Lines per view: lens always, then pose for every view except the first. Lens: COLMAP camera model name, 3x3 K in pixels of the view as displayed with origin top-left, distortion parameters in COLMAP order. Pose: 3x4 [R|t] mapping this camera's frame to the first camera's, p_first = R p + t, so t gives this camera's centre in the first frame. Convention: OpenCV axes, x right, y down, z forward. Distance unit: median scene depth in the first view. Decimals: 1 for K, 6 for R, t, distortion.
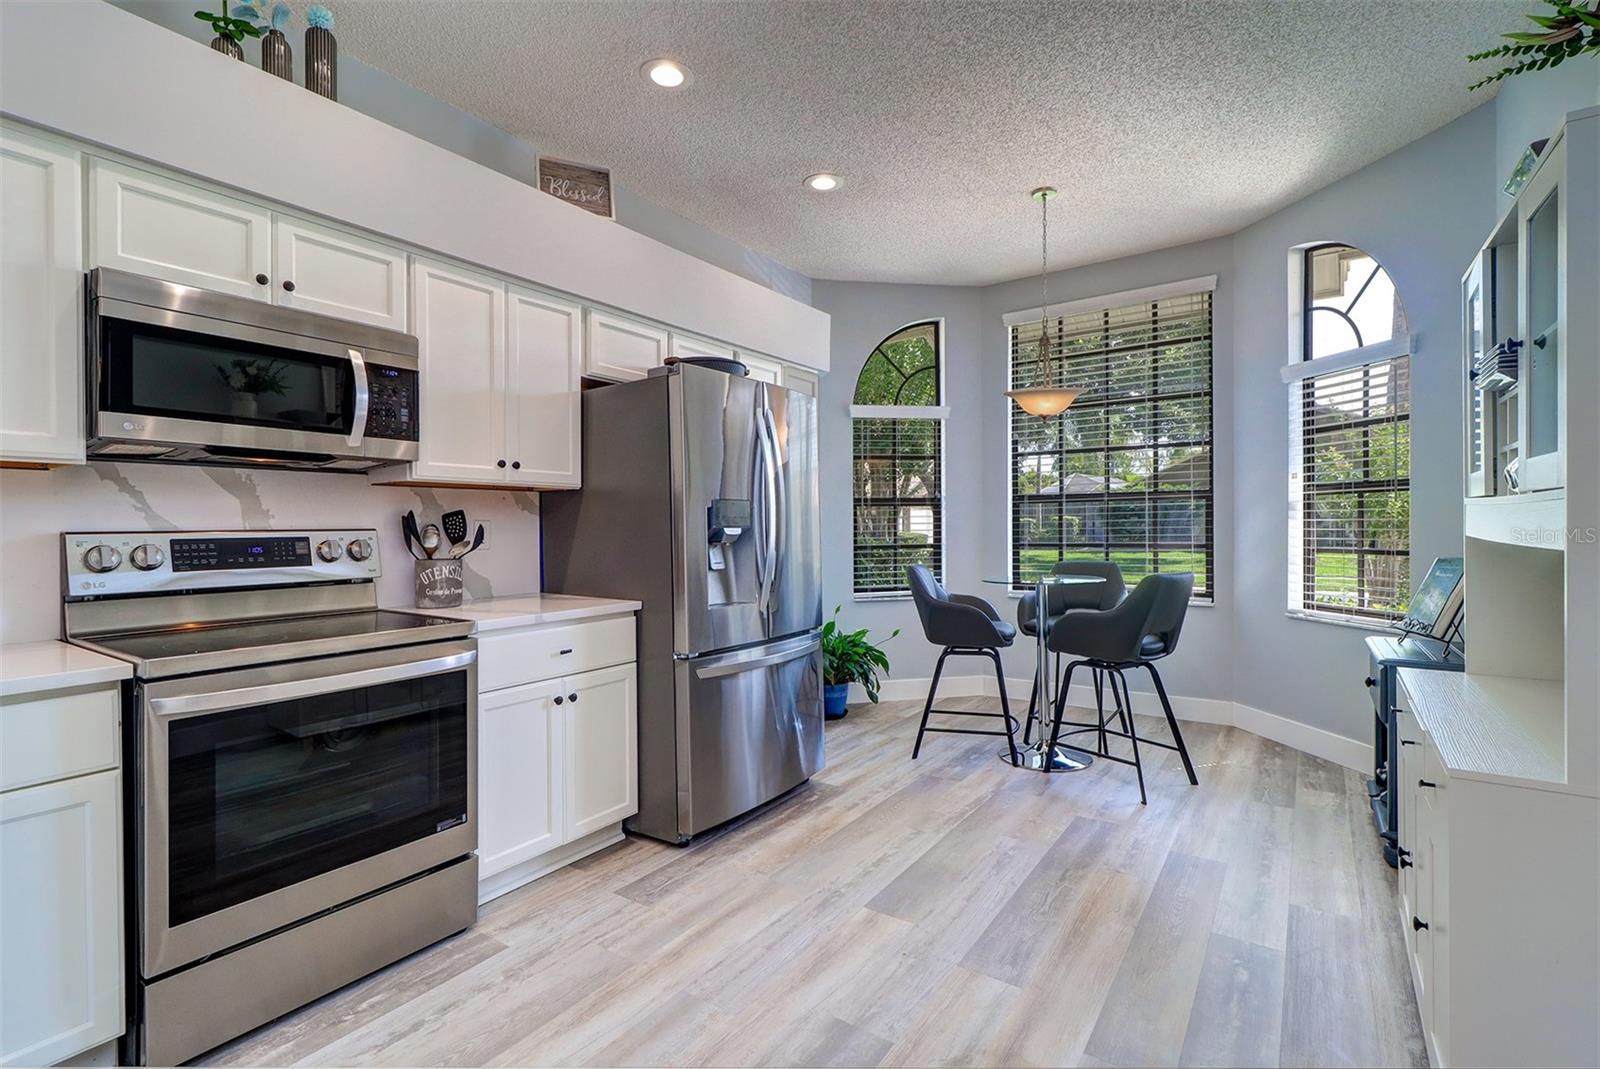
lens RADIAL K [[737.2, 0, 796.8], [0, 737.2, 527.6], [0, 0, 1]] dist [0.003471, 0.000172]
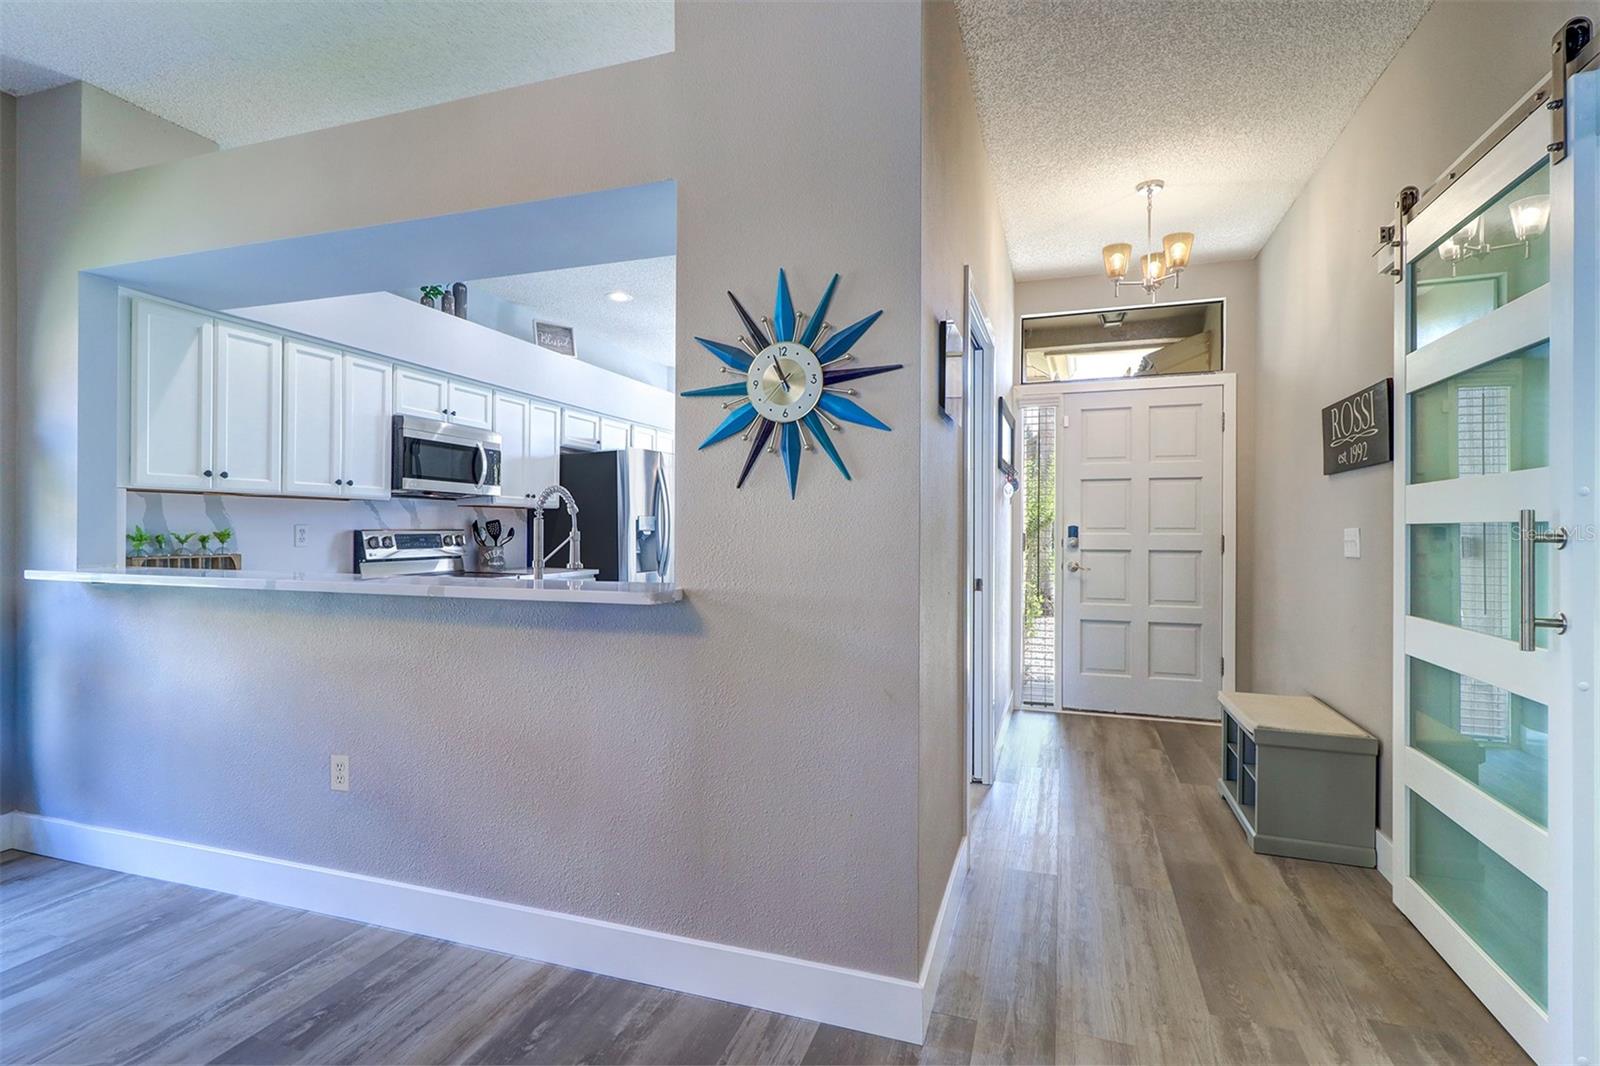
lens RADIAL K [[761.8, 0, 800.0], [0, 761.8, 533.0], [0, 0, 1]] dist [0.002437, 0.000278]
pose [[0.961730, 0.009085, 0.273847, -0.232408], [-0.009704, 0.999953, 0.000905, 0.000515], [-0.273825, -0.003528, 0.961773, -0.940830]]
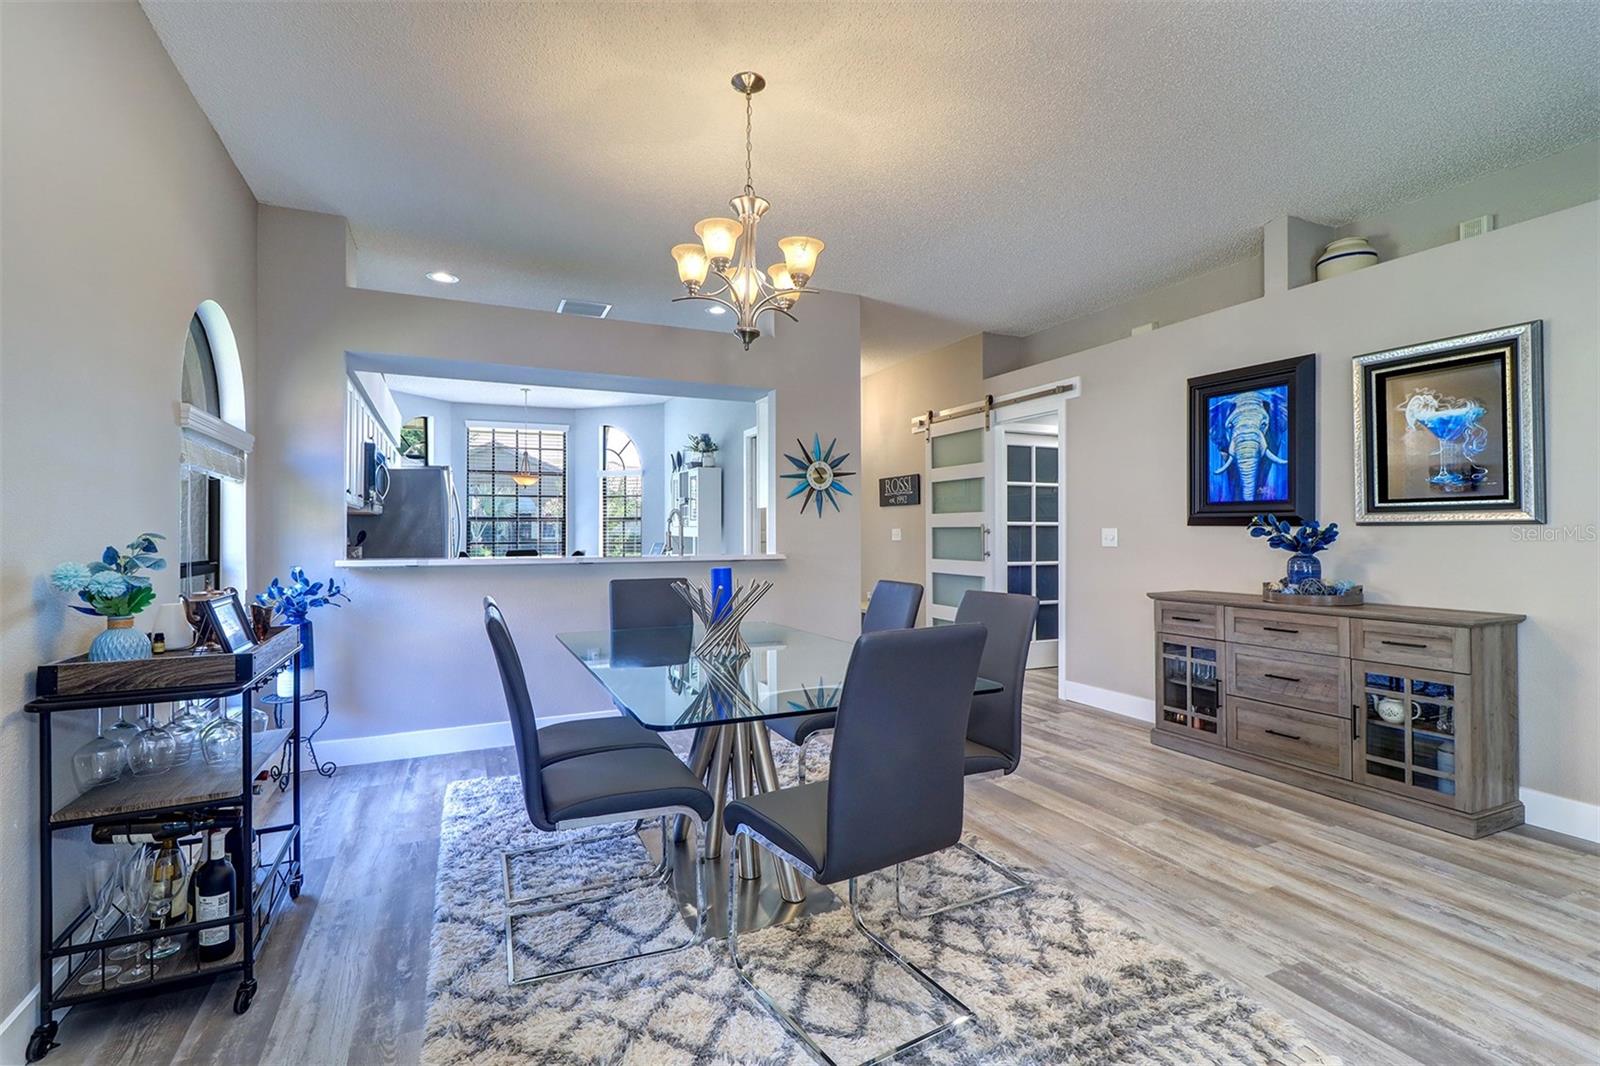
lens RADIAL K [[741.0, 0, 803.1], [0, 741.0, 527.0], [0, 0, 1]] dist [0.000743, 0.000072]
pose [[0.499701, 0.011980, 0.866115, -1.524876], [0.001270, 0.999893, -0.014563, 0.016027], [-0.866197, 0.008377, 0.499632, -1.126893]]
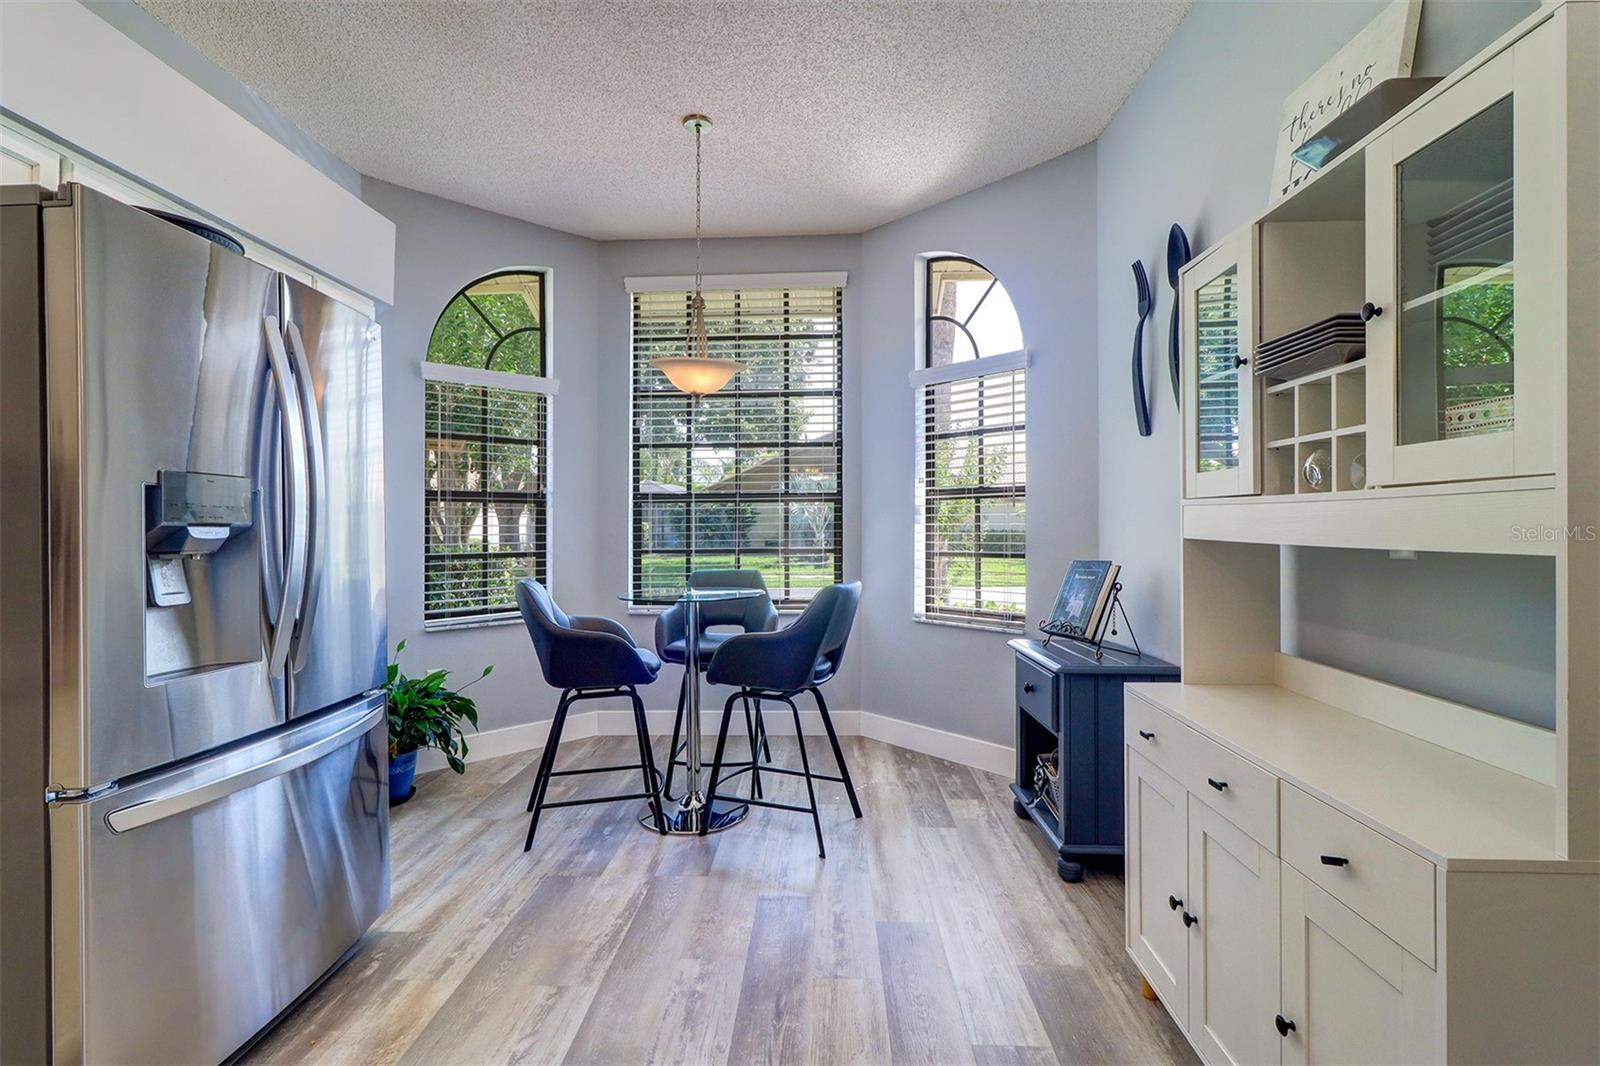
lens RADIAL K [[748.8, 0, 798.9], [0, 748.8, 522.2], [0, 0, 1]] dist [0.001340, 0.000172]
pose [[0.841168, 0.010736, 0.540667, -0.020312], [-0.002806, 0.999876, -0.015489, 0.004162], [-0.540767, 0.011512, 0.841094, 0.298189]]
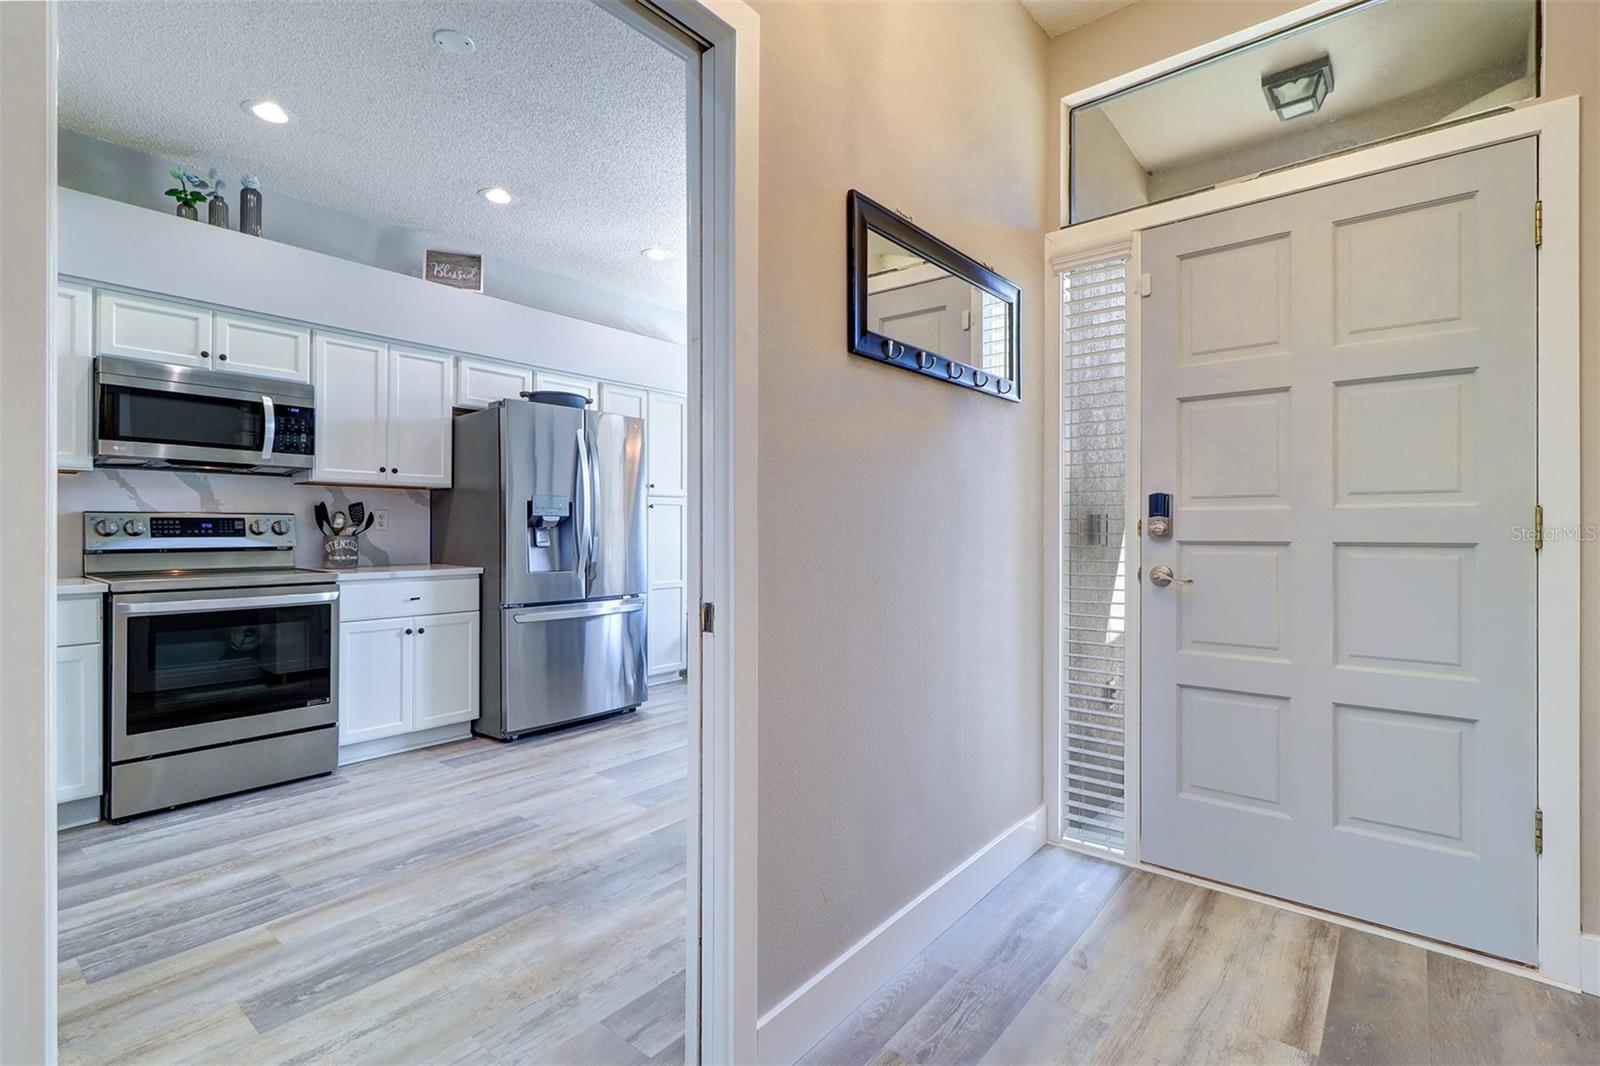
lens RADIAL K [[741.0, 0, 803.1], [0, 741.0, 527.0], [0, 0, 1]] dist [0.000743, 0.000072]
pose [[0.997114, 0.007924, -0.075505, 0.466849], [-0.008369, 0.999949, -0.005577, 0.023481], [0.075457, 0.006193, 0.997130, -0.336442]]
